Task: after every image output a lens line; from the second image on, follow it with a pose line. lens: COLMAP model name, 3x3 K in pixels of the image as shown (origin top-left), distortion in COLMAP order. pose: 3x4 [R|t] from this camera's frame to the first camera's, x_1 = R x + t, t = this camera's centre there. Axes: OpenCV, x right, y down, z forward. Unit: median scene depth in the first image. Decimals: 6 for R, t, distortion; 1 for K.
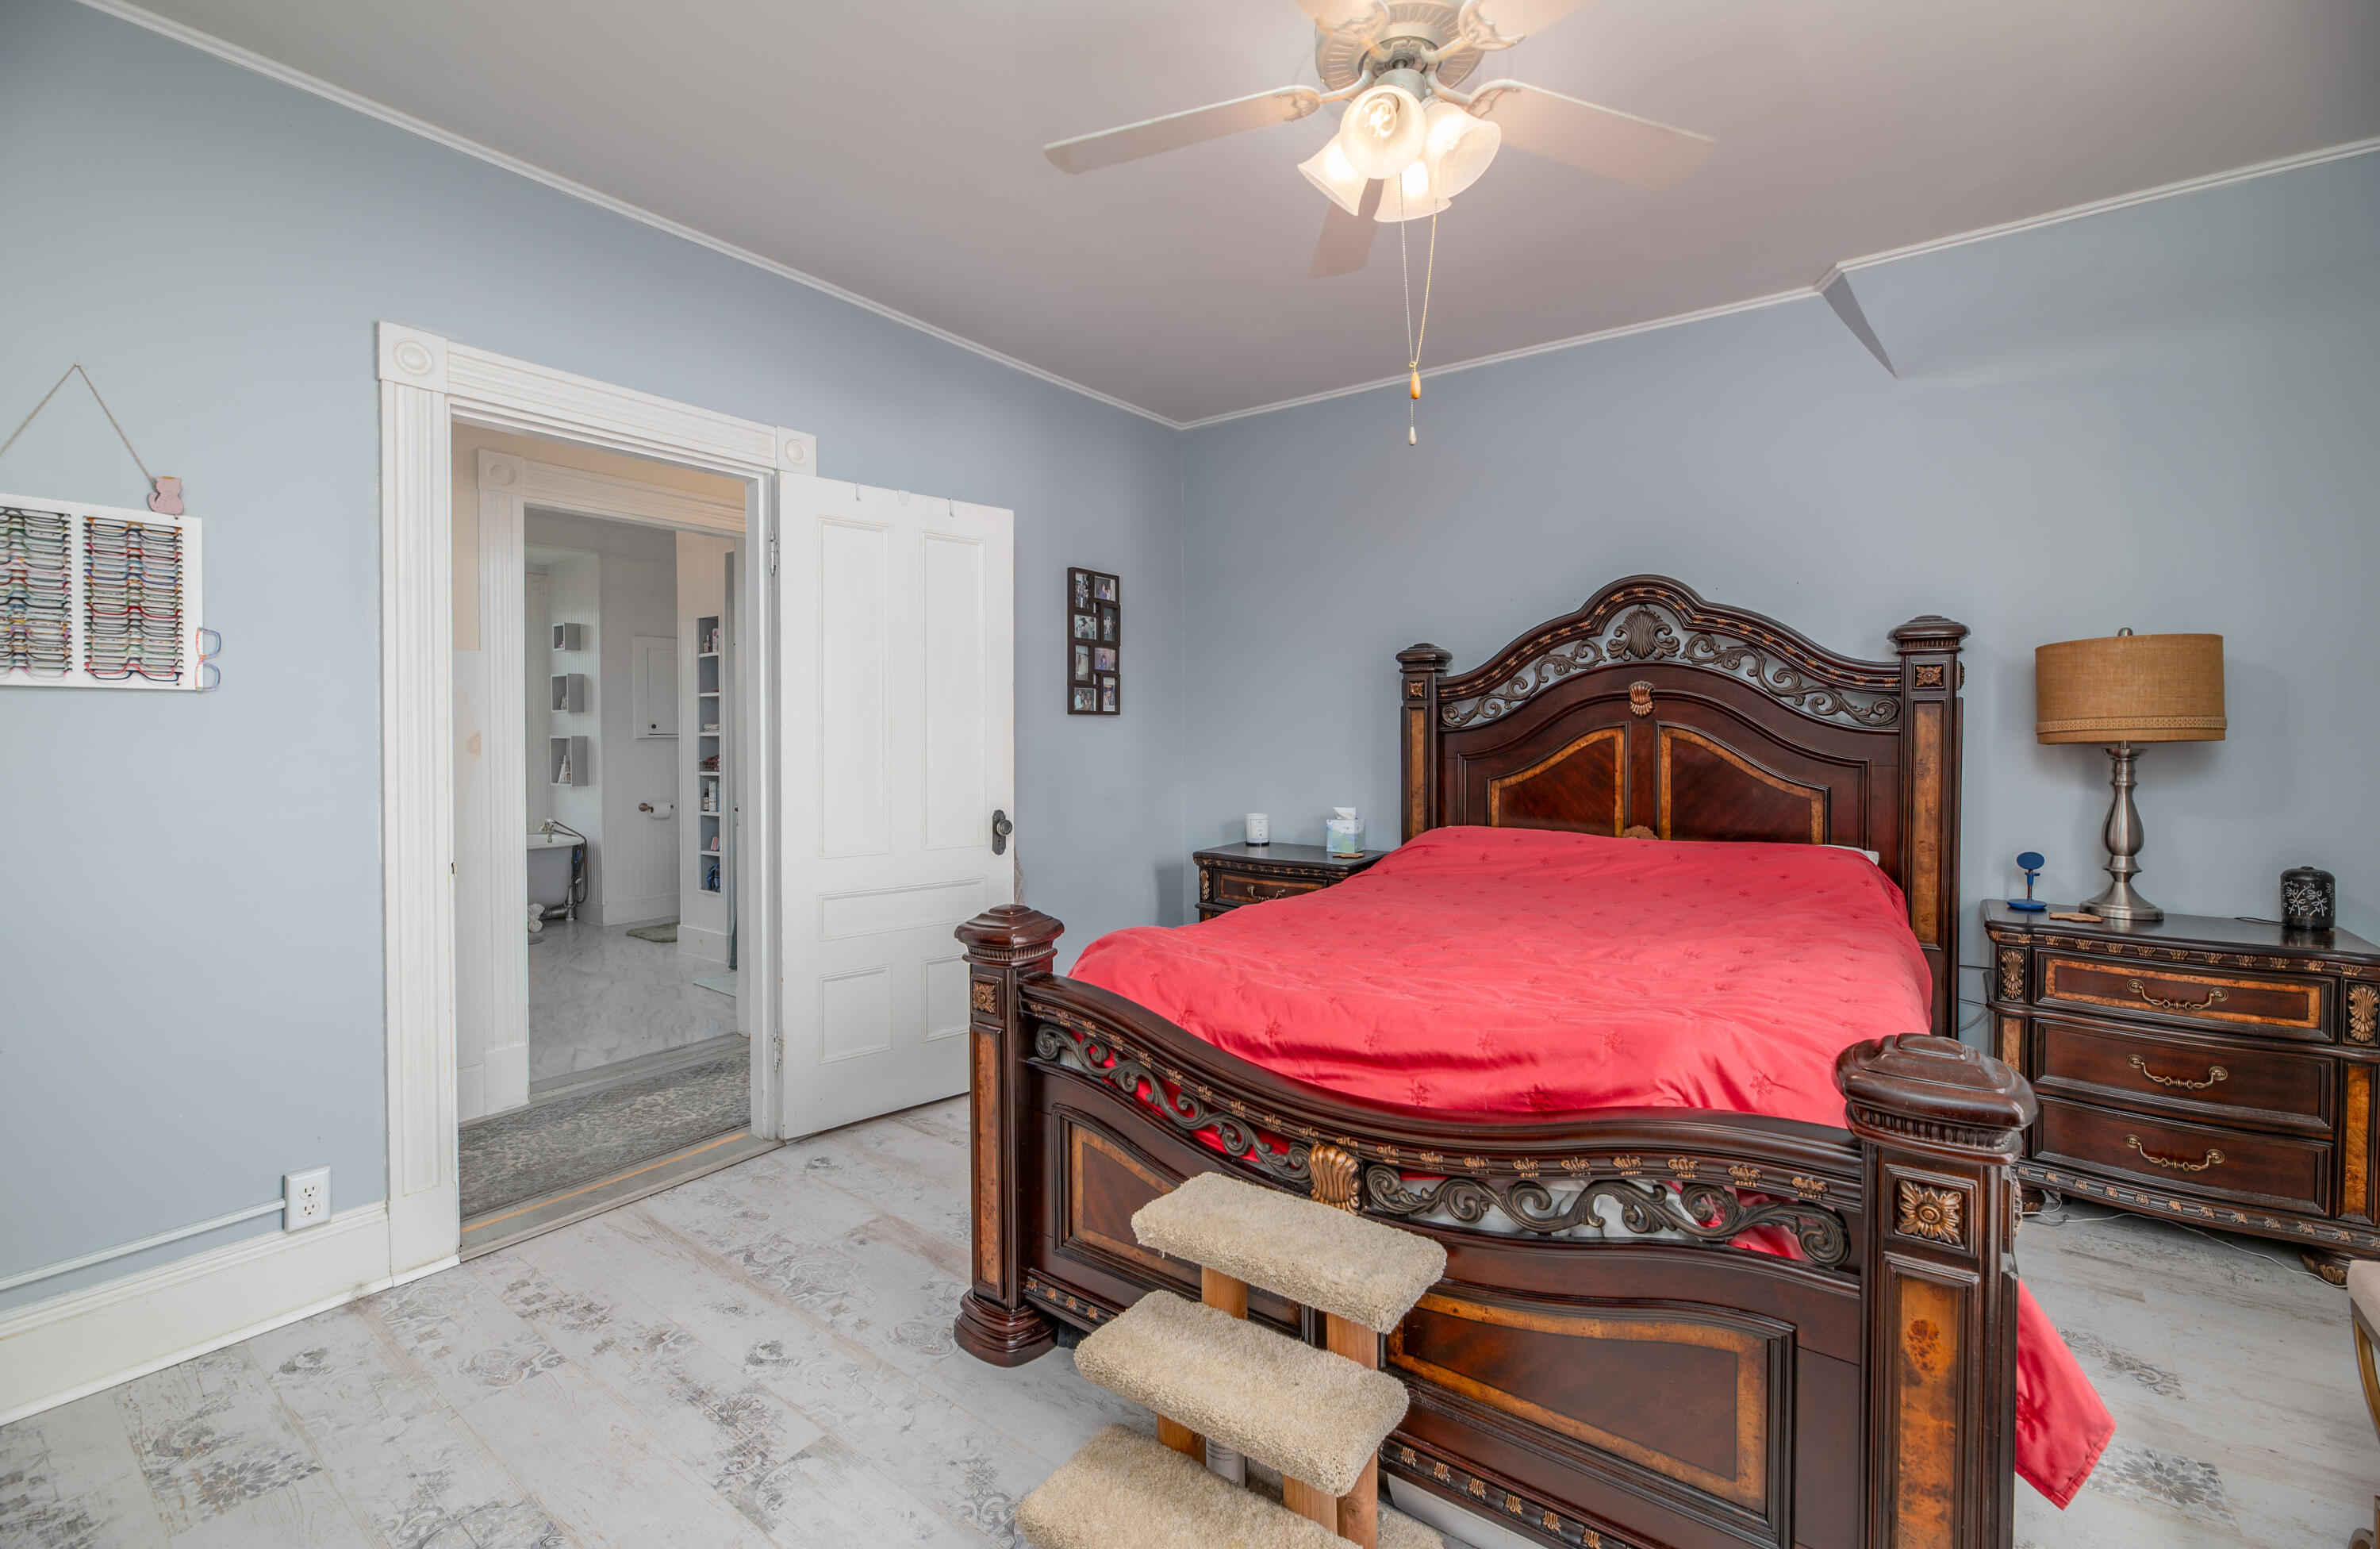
lens RADIAL K [[999.2, 0, 1197.9], [0, 999.2, 751.2], [0, 0, 1]] dist [-0.001759, -0.000272]
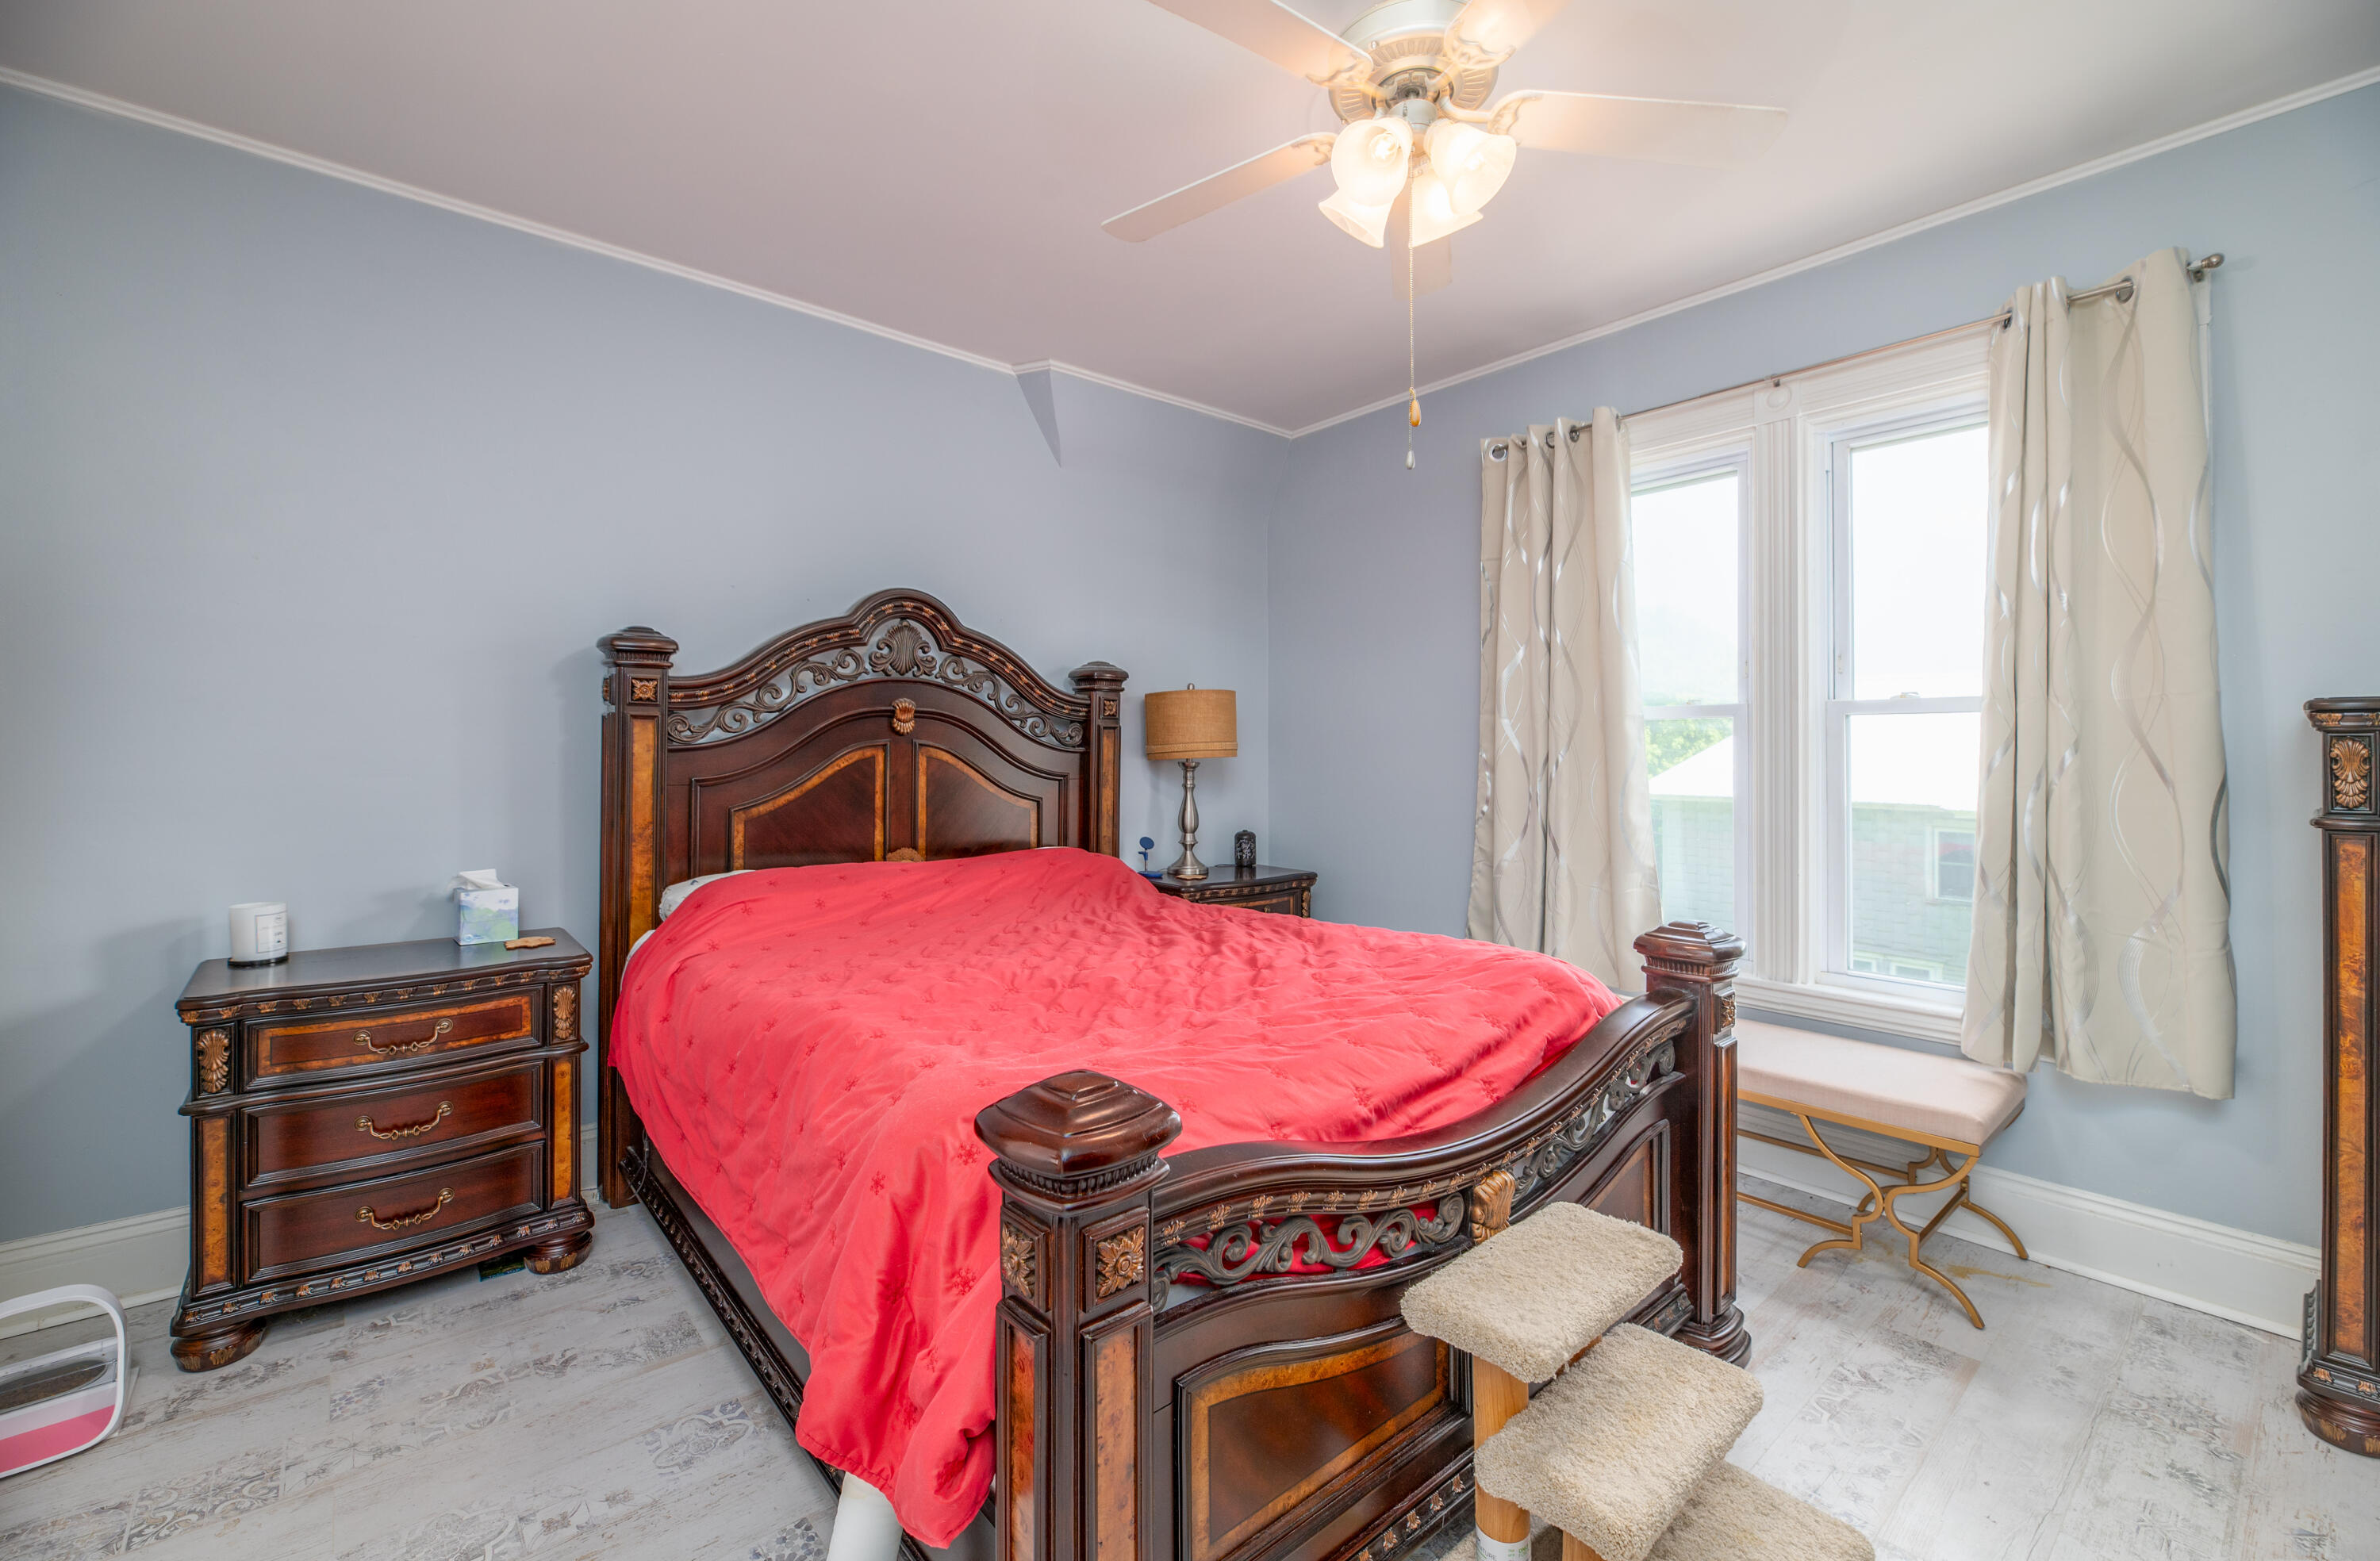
lens RADIAL K [[994.4, 0, 1188.7], [0, 994.4, 747.7], [0, 0, 1]] dist [-0.001446, -0.000125]
pose [[0.240334, 0.005720, 0.970673, -0.426632], [0.019033, 0.999763, -0.010604, -0.006837], [-0.970504, 0.021023, 0.240168, 0.506614]]
